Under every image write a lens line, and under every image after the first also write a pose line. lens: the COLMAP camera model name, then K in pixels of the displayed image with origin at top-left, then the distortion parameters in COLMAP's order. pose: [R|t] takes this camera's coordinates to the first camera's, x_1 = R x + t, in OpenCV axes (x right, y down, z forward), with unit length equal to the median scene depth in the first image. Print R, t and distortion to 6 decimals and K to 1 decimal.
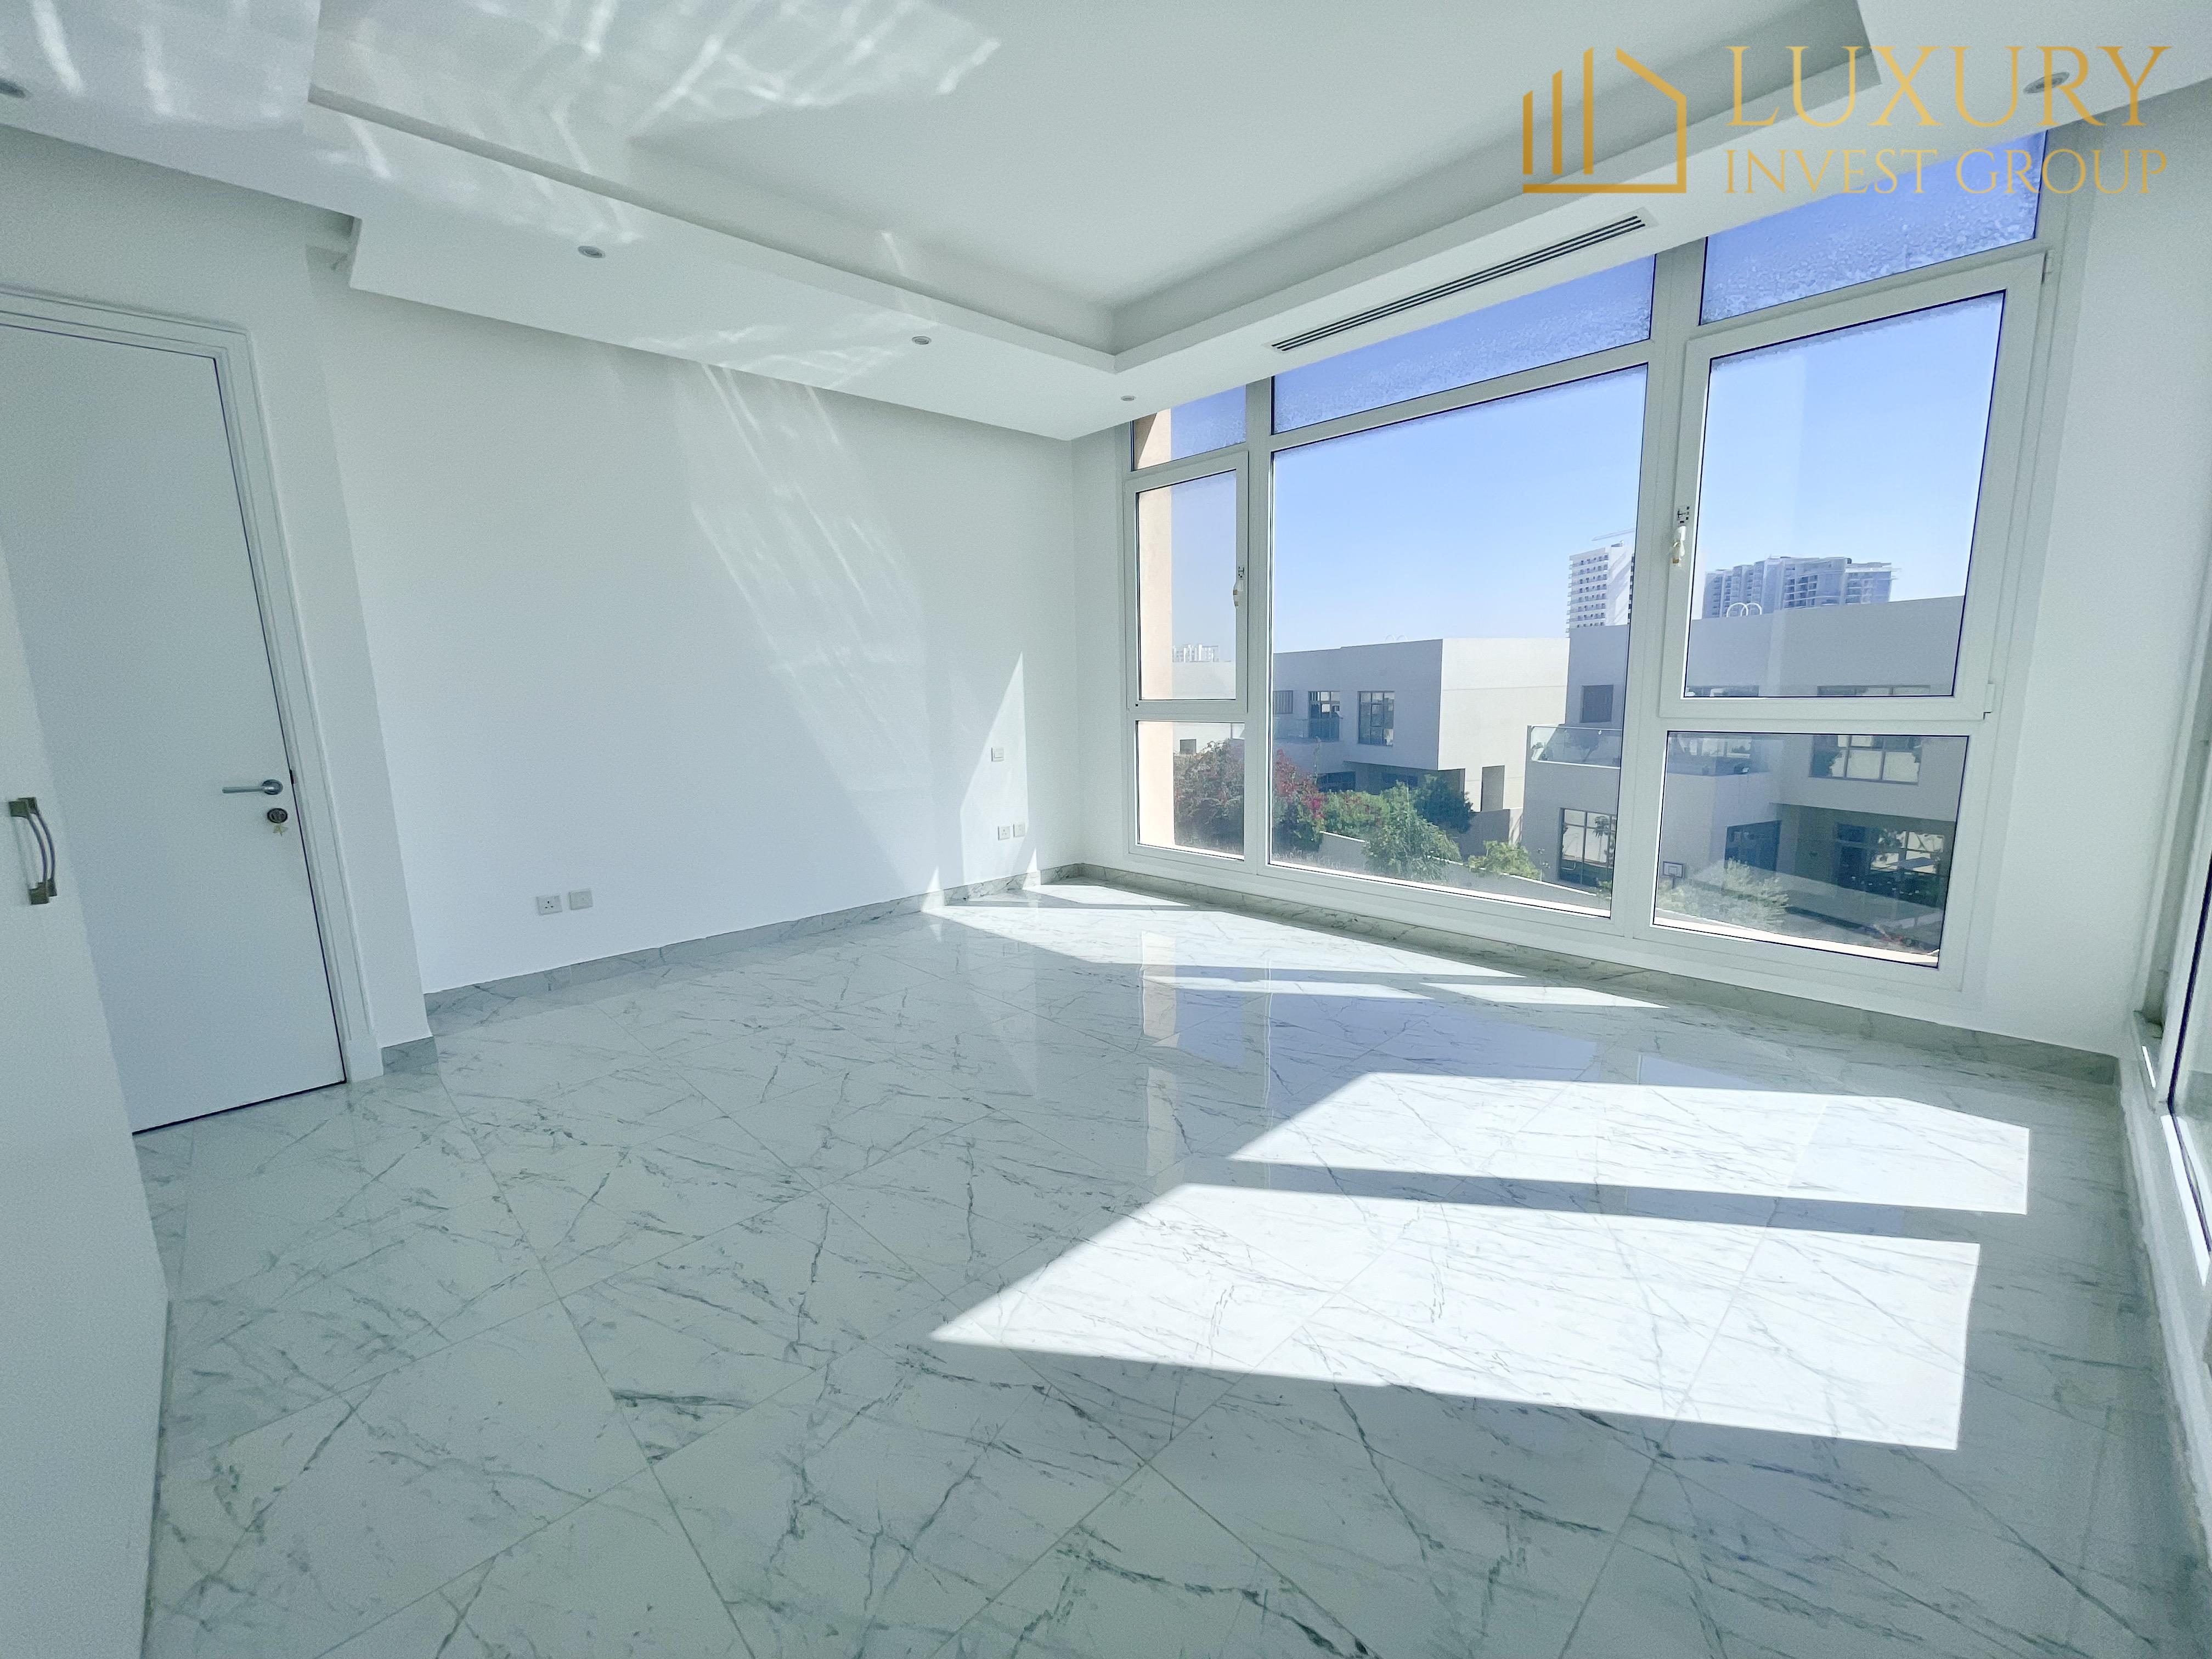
lens RADIAL K [[892.9, 0, 1111.7], [0, 892.9, 830.8], [0, 0, 1]] dist [-0.003974, 0.002661]
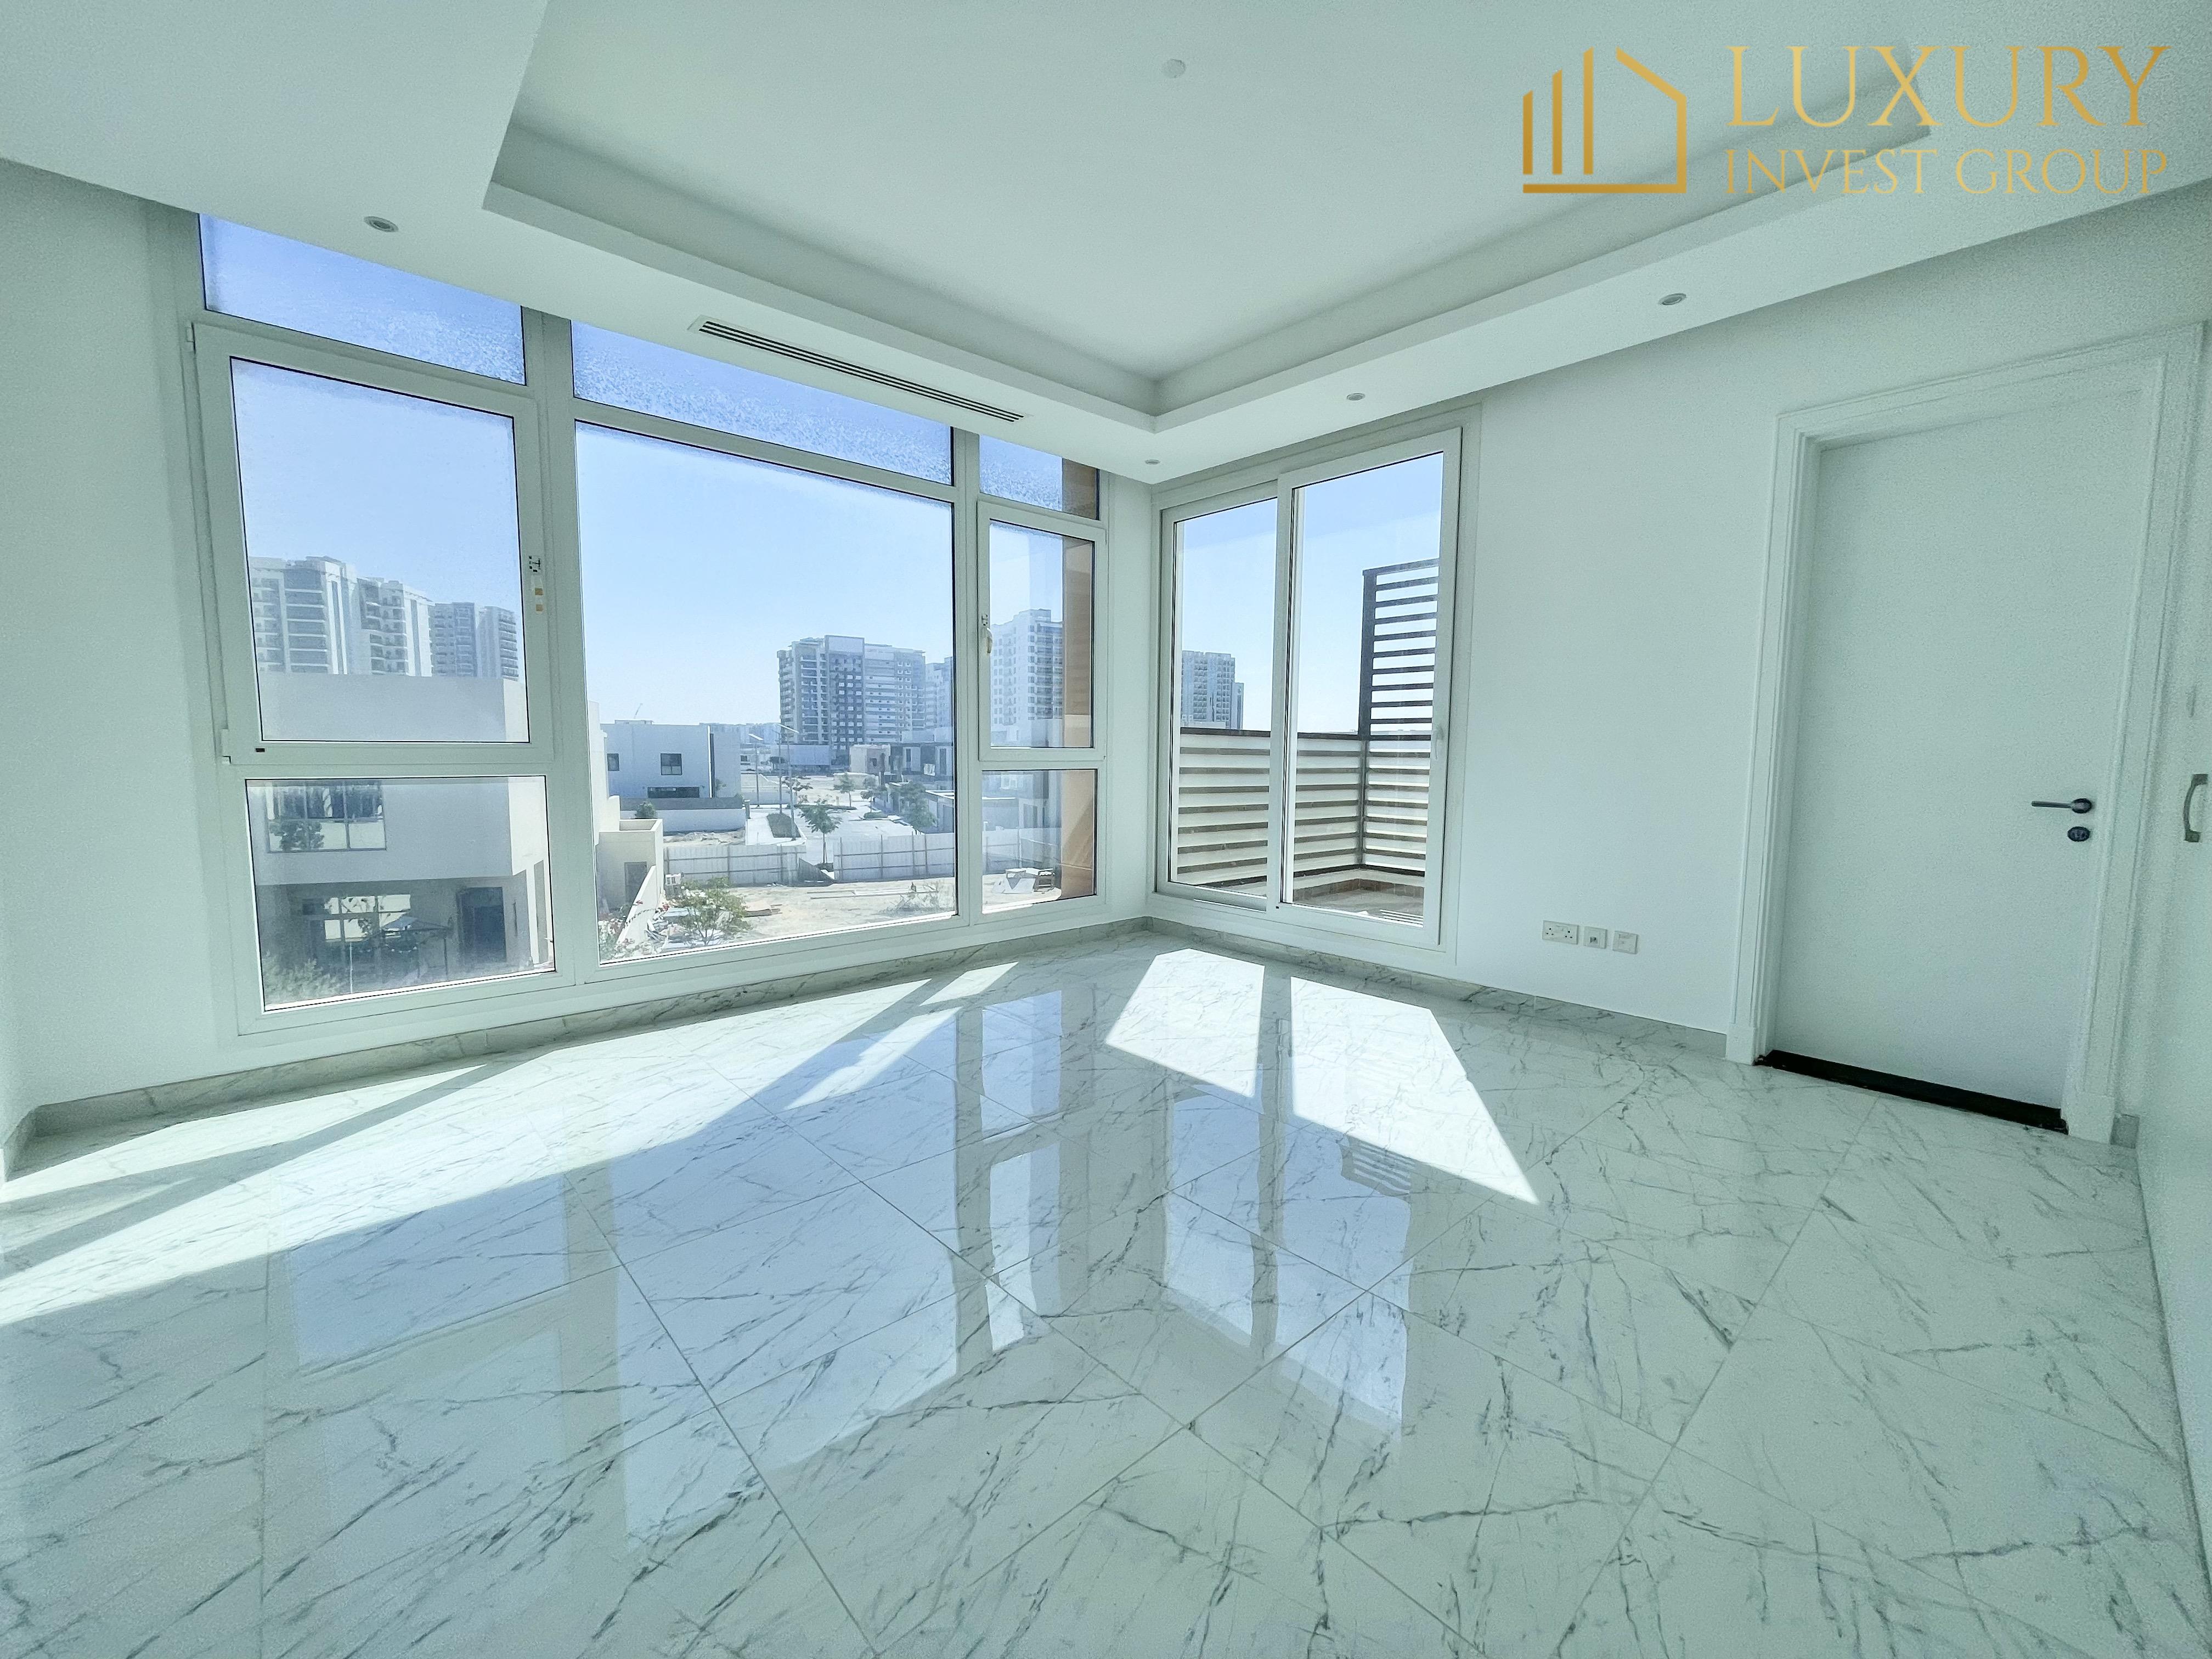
lens RADIAL K [[892.9, 0, 1098.9], [0, 892.9, 832.7], [0, 0, 1]] dist [-0.003974, 0.002661]
pose [[0.036052, -0.074424, 0.996575, -0.765841], [0.155285, 0.985528, 0.067982, -0.081271], [-0.987212, 0.152302, 0.047087, 0.763146]]
